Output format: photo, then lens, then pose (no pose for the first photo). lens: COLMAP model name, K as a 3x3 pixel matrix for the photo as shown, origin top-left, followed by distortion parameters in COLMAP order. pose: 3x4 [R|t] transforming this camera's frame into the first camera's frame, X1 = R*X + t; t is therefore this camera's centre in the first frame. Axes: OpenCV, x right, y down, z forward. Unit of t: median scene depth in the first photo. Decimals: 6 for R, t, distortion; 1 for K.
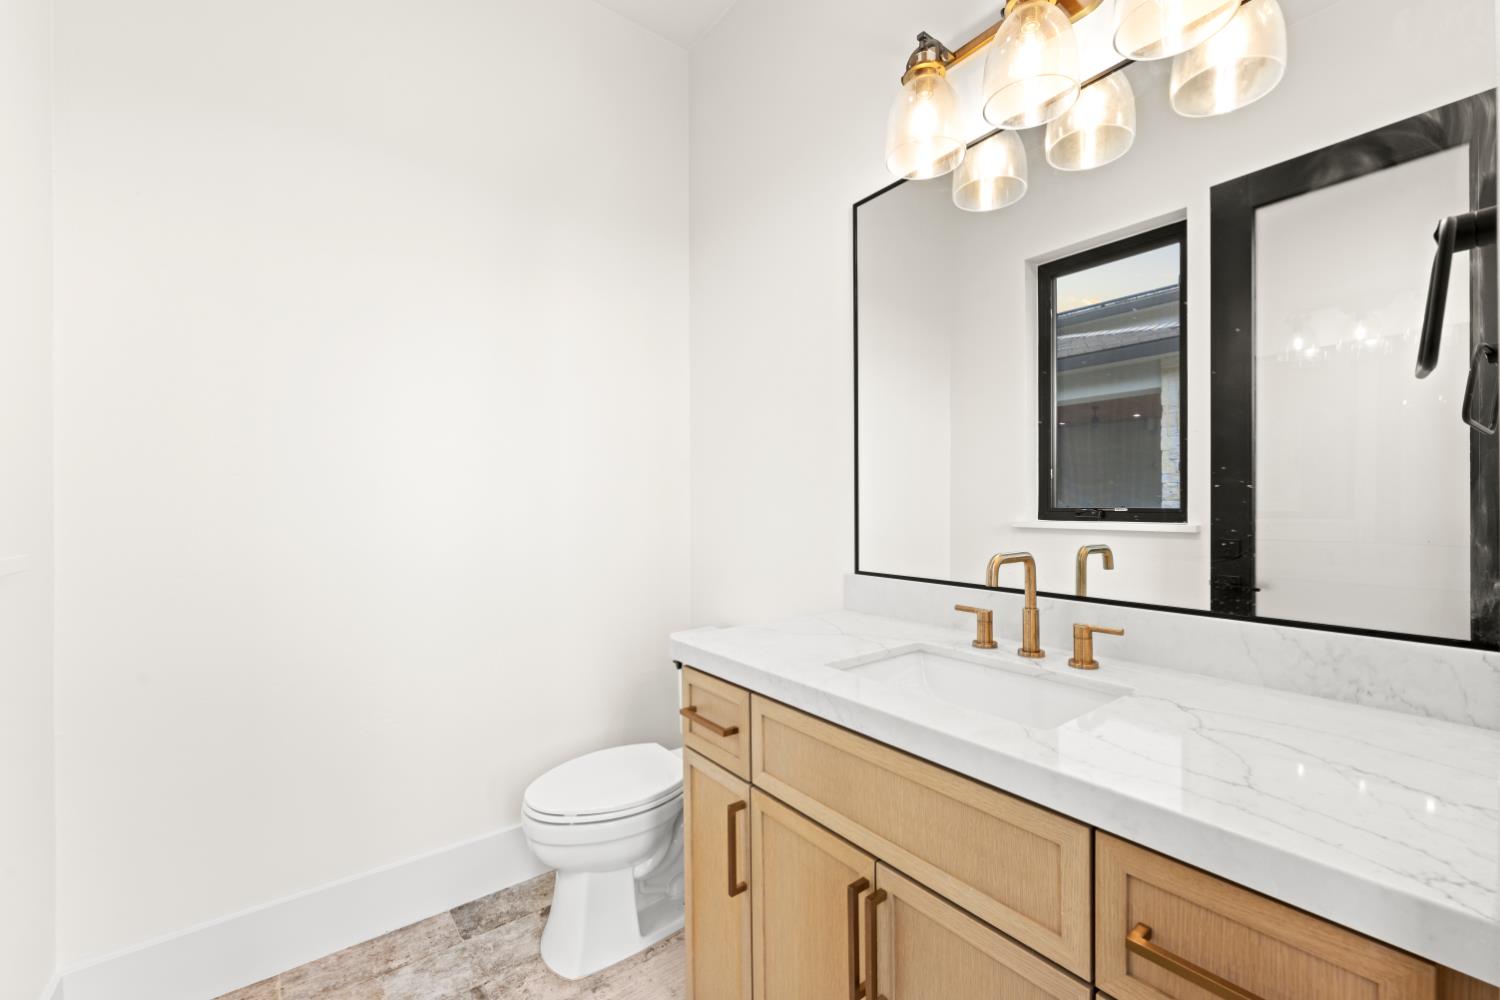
lens RADIAL K [[601.8, 0, 762.0], [0, 601.8, 504.2], [0, 0, 1]] dist [-0.000427, -0.000065]
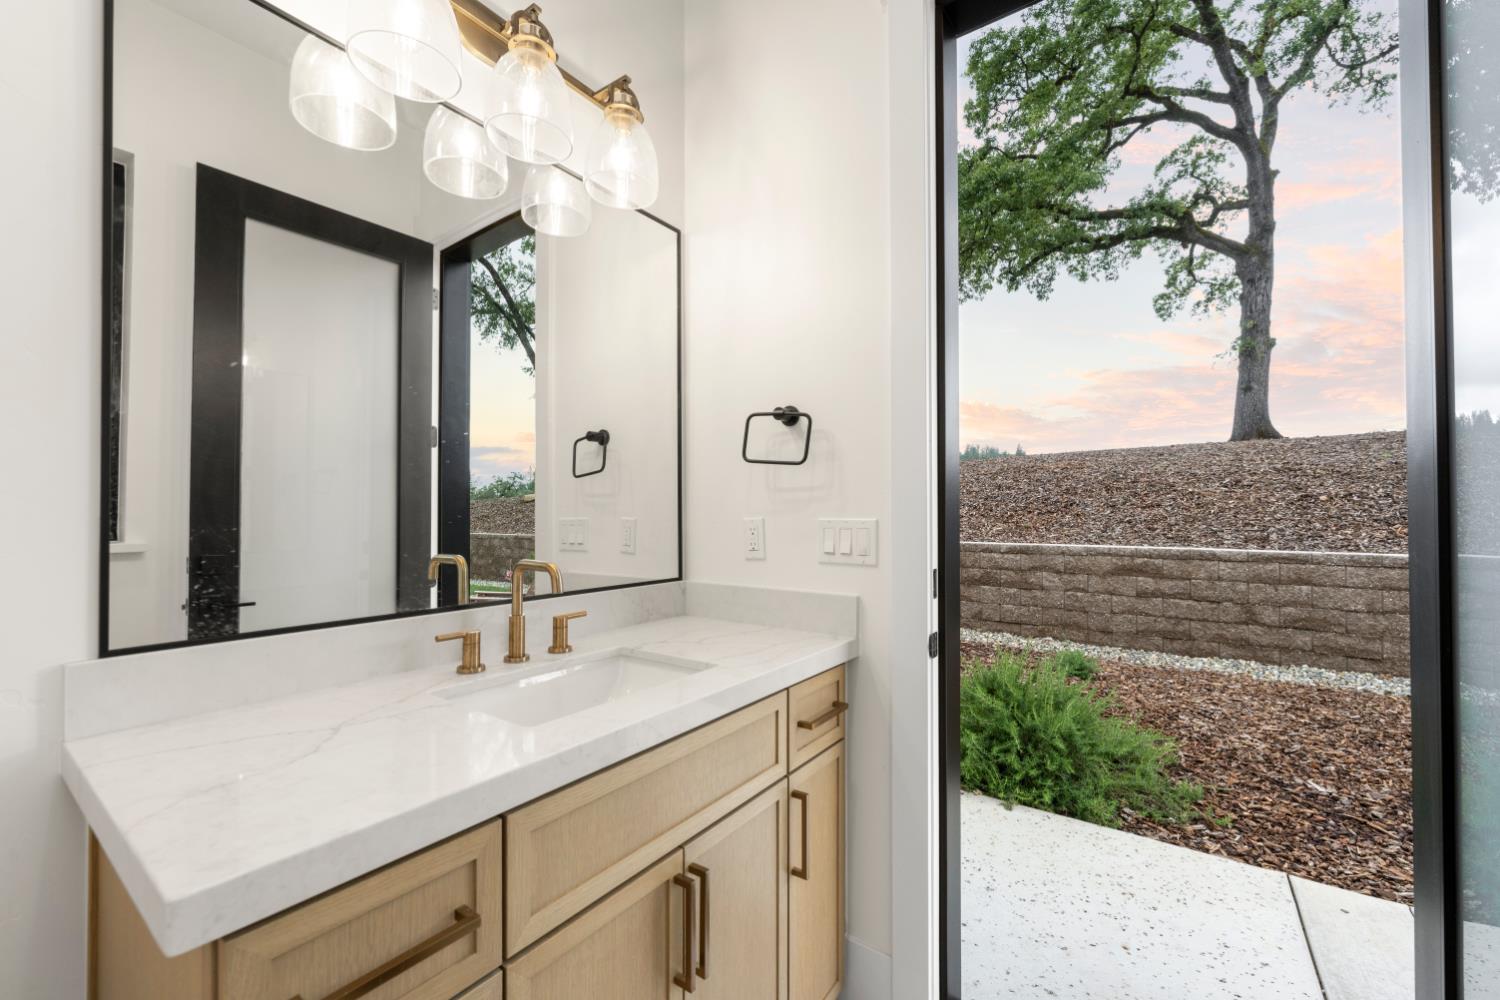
lens RADIAL K [[601.8, 0, 760.5], [0, 601.8, 505.6], [0, 0, 1]] dist [-0.000427, -0.000065]
pose [[-0.286133, 0.018403, 0.958013, -0.700411], [0.006074, 0.999830, -0.017392, 0.005619], [-0.958171, 0.000843, -0.286196, 0.931766]]
